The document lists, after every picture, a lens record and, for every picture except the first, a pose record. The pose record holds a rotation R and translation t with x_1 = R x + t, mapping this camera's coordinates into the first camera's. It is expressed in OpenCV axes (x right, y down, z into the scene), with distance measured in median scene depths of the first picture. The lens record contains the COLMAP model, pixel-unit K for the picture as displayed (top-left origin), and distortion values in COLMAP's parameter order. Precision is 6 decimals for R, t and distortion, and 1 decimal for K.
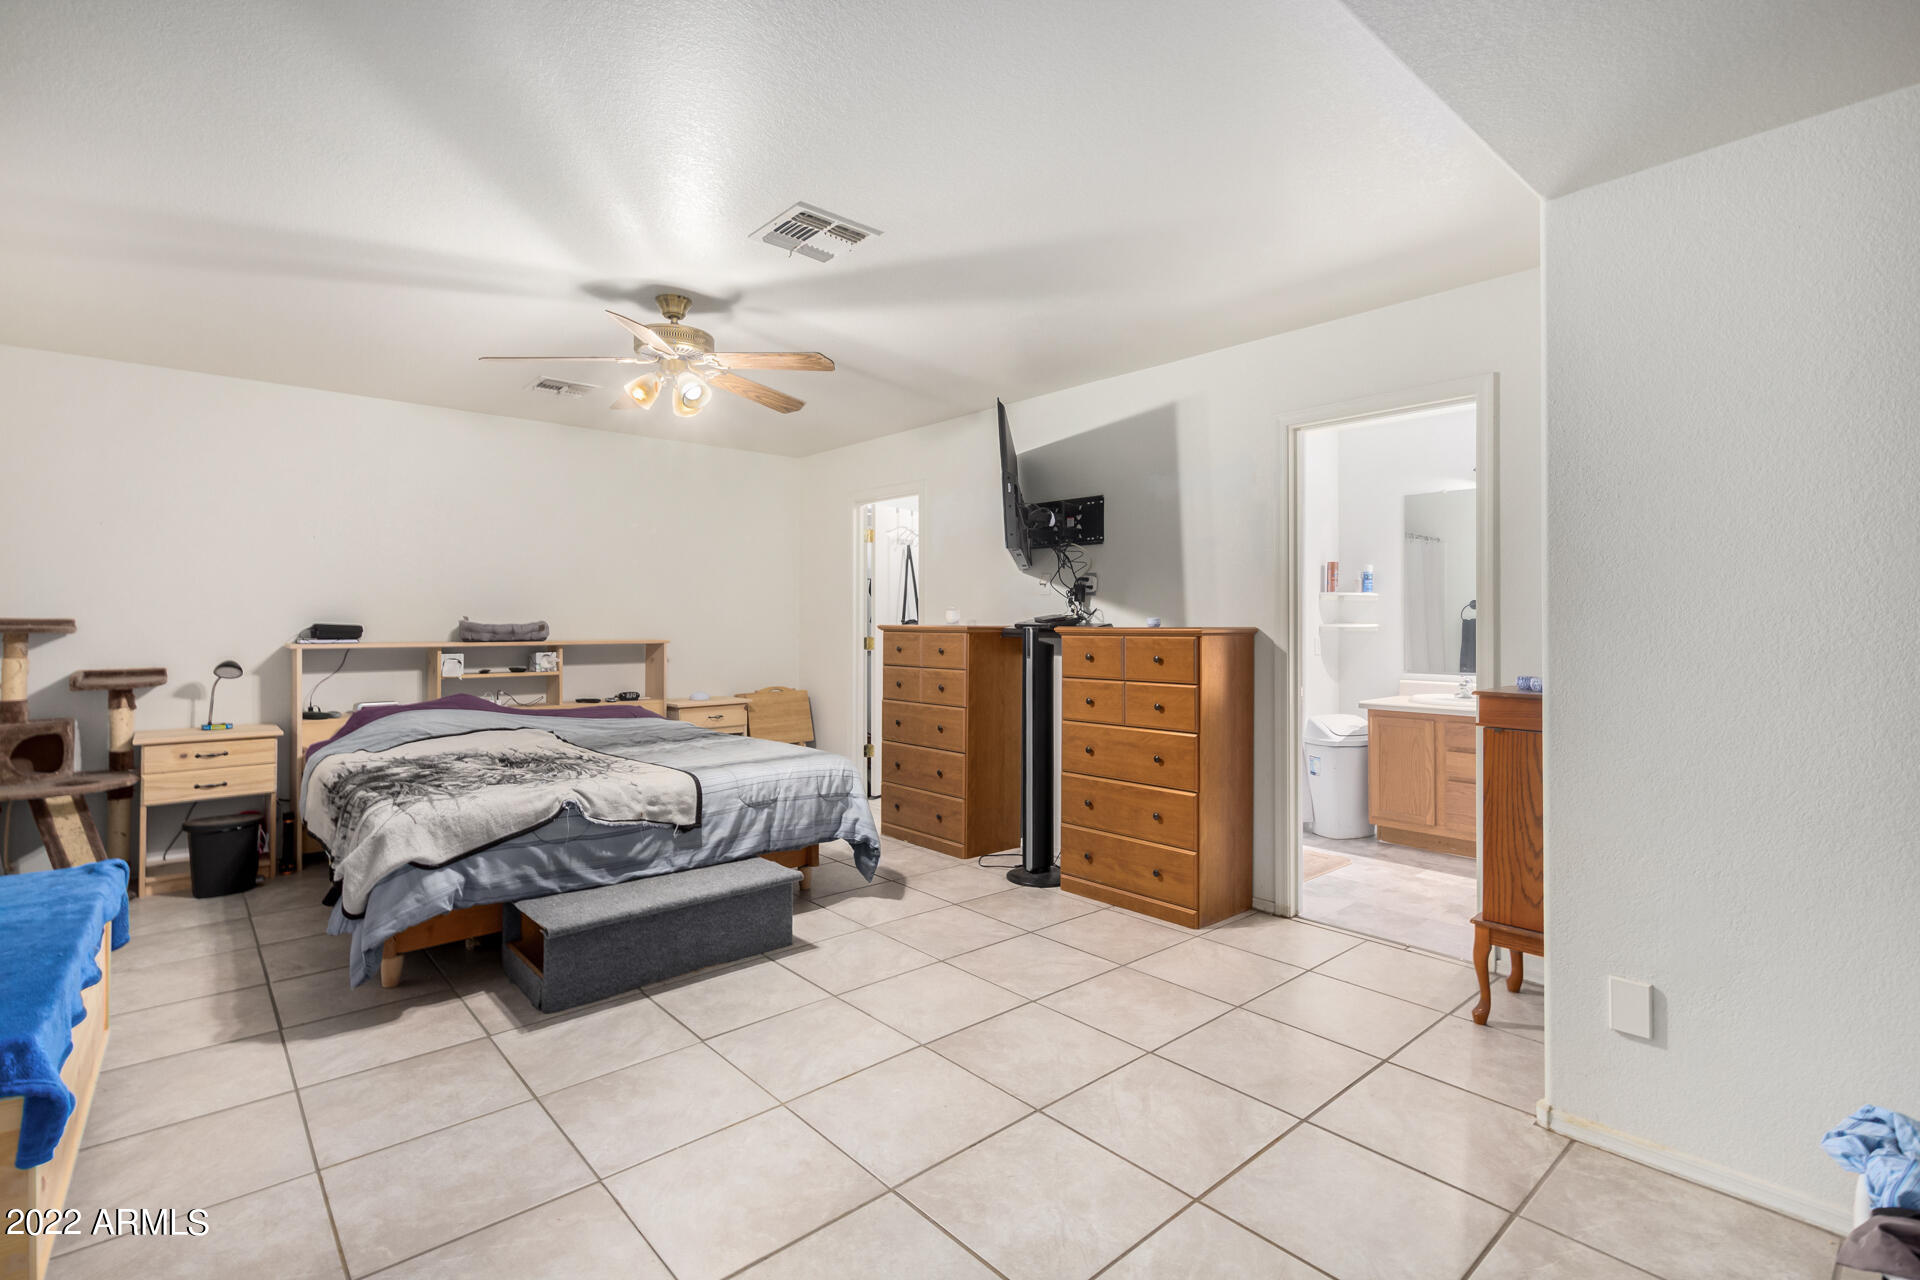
lens RADIAL K [[891.7, 0, 954.5], [0, 891.7, 625.7], [0, 0, 1]] dist [0.002971, 0.000276]
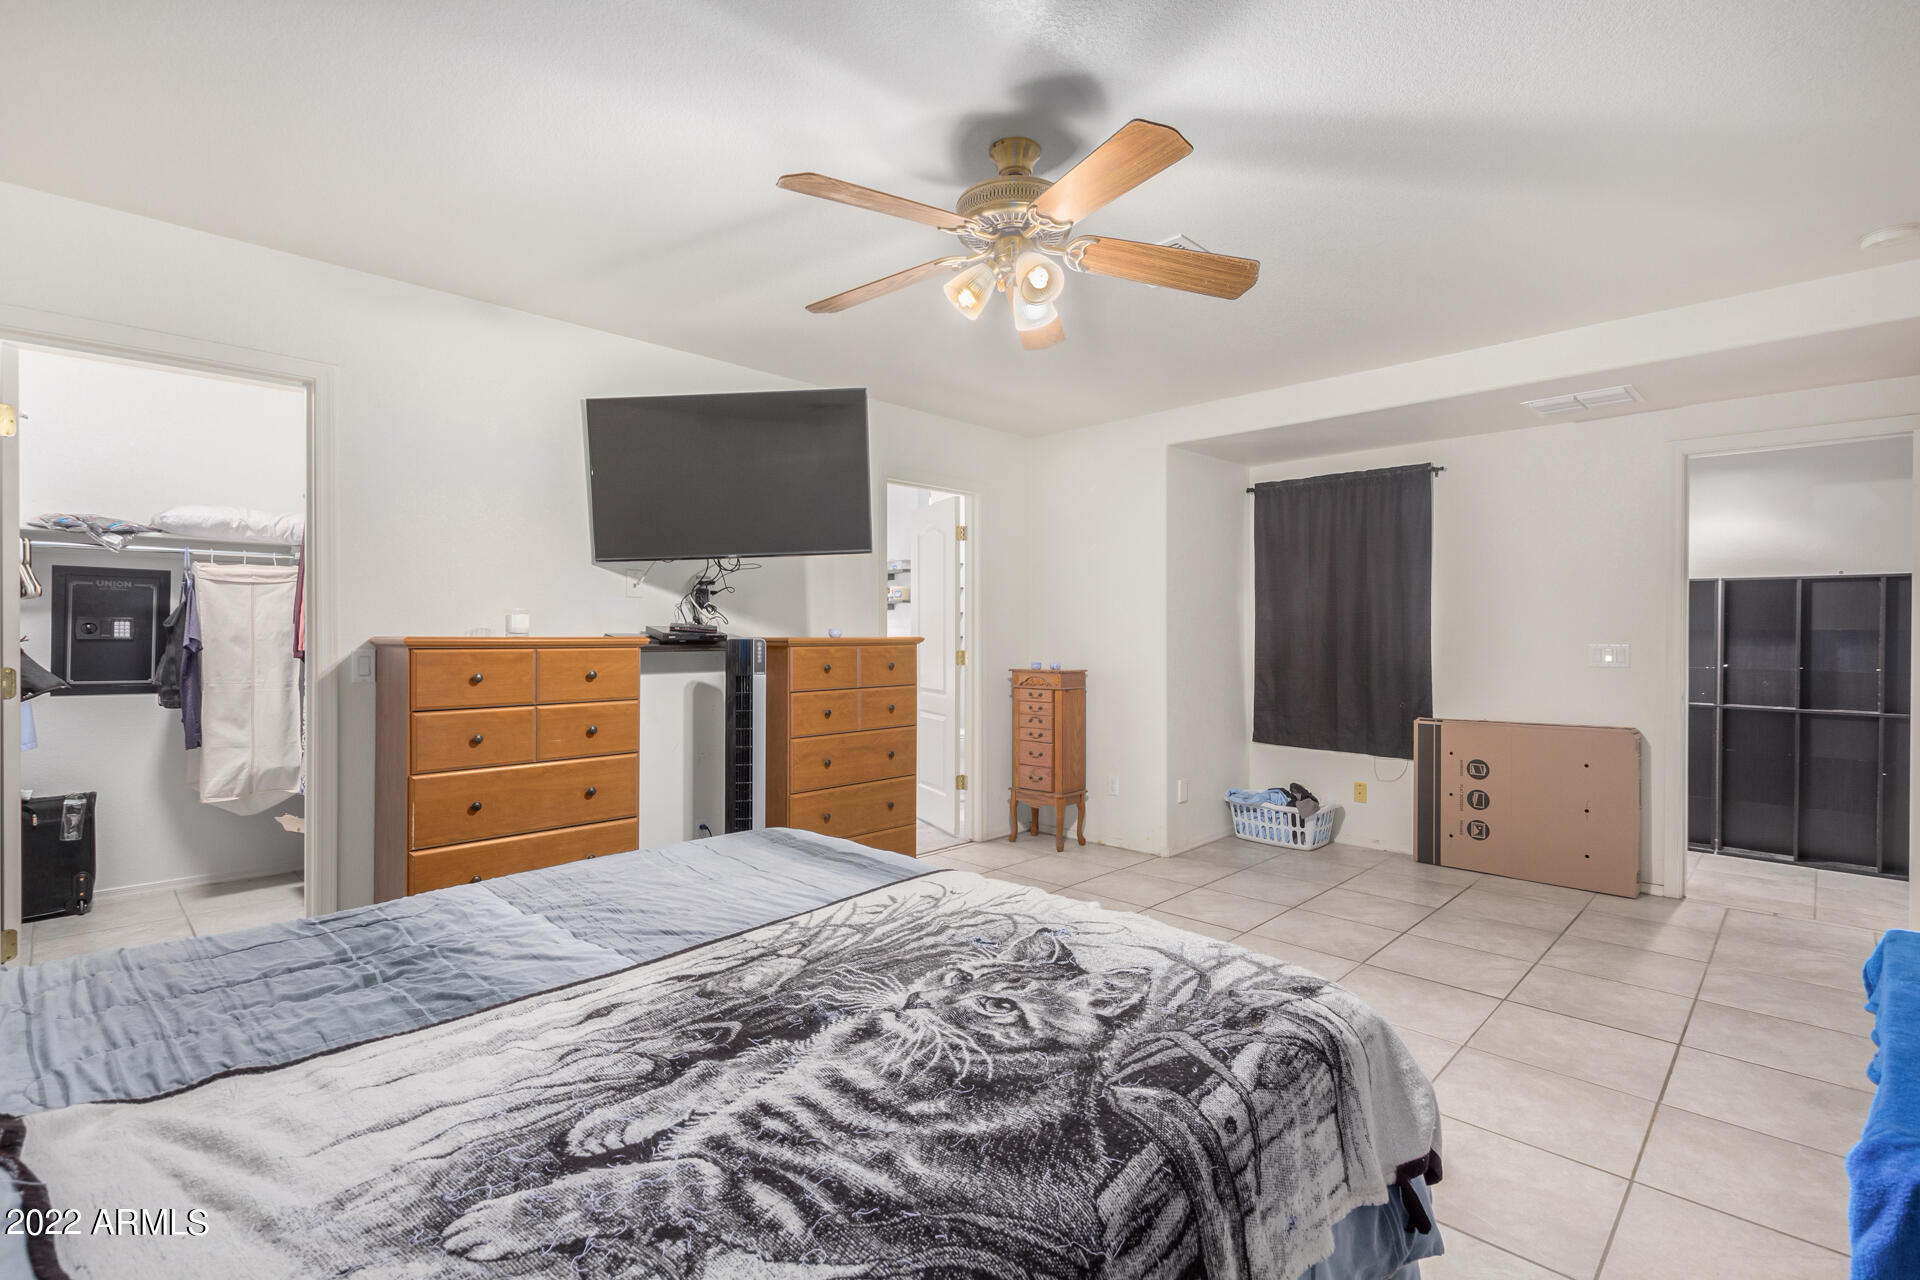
lens RADIAL K [[891.7, 0, 954.6], [0, 891.7, 637.2], [0, 0, 1]] dist [0.002971, 0.000276]
pose [[-0.091749, -0.015600, 0.995660, -0.840881], [-0.007779, 0.999858, 0.014949, -0.015123], [-0.995752, -0.006374, -0.091857, 0.951246]]
